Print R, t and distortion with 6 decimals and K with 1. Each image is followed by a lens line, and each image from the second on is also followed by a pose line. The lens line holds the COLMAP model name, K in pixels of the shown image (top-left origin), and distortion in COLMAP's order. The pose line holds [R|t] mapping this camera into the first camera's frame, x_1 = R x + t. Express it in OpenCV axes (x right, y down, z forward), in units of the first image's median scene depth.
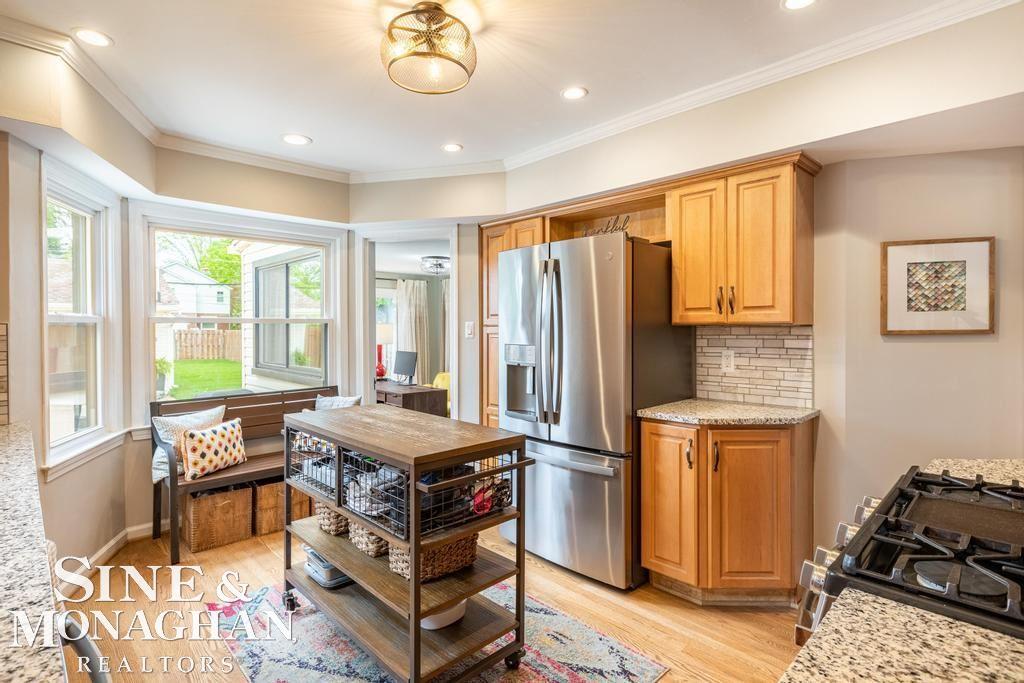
lens RADIAL K [[506.9, 0, 509.4], [0, 506.9, 334.7], [0, 0, 1]] dist [-0.001308, -0.000125]
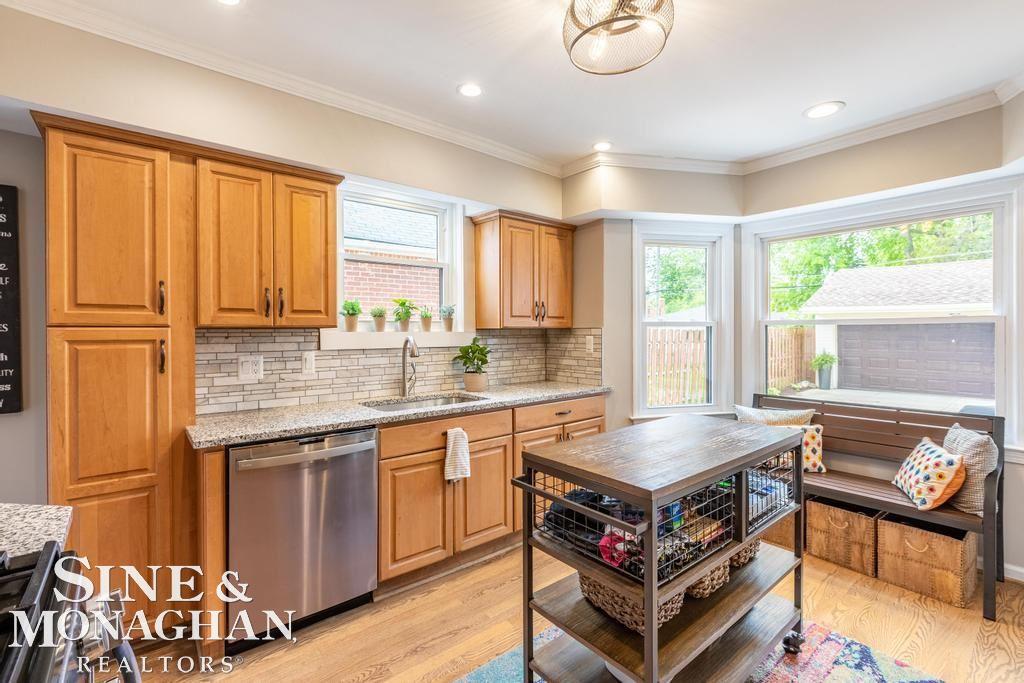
lens RADIAL K [[465.8, 0, 510.1], [0, 465.8, 335.8], [0, 0, 1]] dist [0.008606, -0.001078]
pose [[-0.087552, 0.013336, -0.996071, 0.418523], [-0.008701, 0.999862, 0.014152, -0.010361], [0.996122, 0.009906, -0.087424, 0.542697]]
